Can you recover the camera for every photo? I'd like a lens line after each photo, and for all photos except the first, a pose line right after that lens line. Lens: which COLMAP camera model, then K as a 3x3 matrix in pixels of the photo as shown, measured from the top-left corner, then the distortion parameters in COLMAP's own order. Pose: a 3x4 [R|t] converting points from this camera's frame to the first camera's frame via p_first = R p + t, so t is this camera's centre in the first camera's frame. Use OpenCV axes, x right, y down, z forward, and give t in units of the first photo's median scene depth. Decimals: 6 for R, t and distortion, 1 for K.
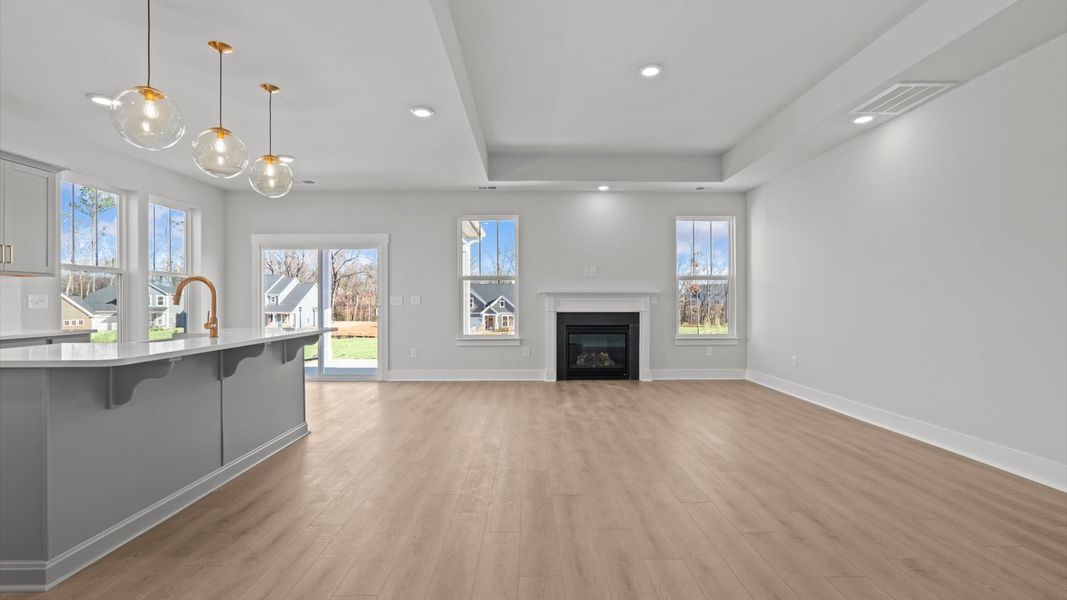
lens RADIAL K [[488.3, 0, 533.5], [0, 488.3, 300.0], [0, 0, 1]] dist [-0.000049, 0.000366]
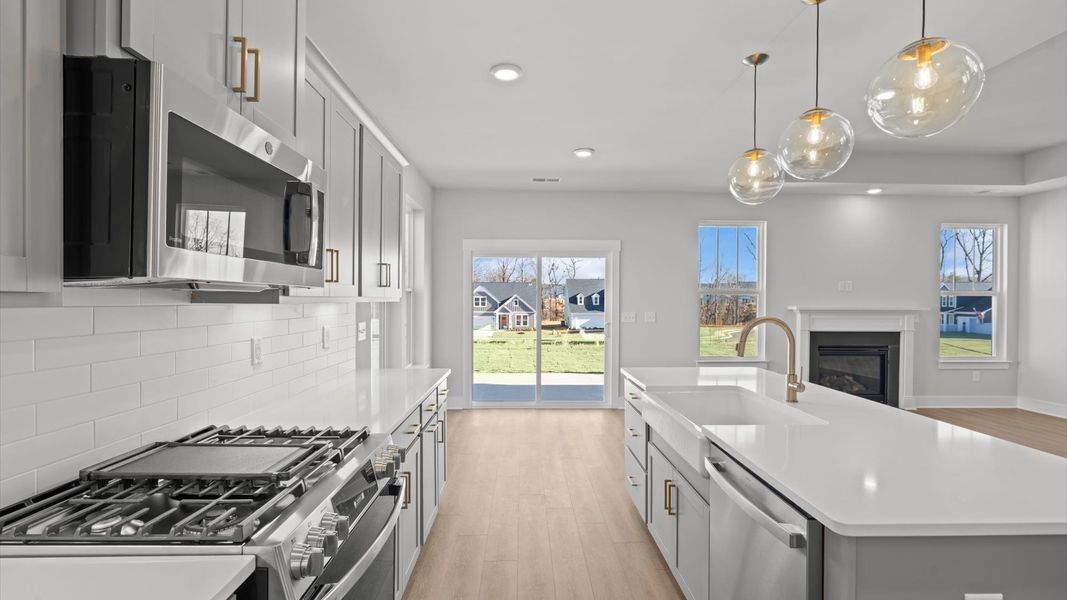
lens RADIAL K [[488.3, 0, 533.5], [0, 488.3, 300.0], [0, 0, 1]] dist [-0.000049, 0.000366]
pose [[0.999803, 0.006858, 0.018605, -0.467921], [-0.006960, 0.999961, 0.005416, -0.032866], [-0.018567, -0.005544, 0.999812, 0.128305]]
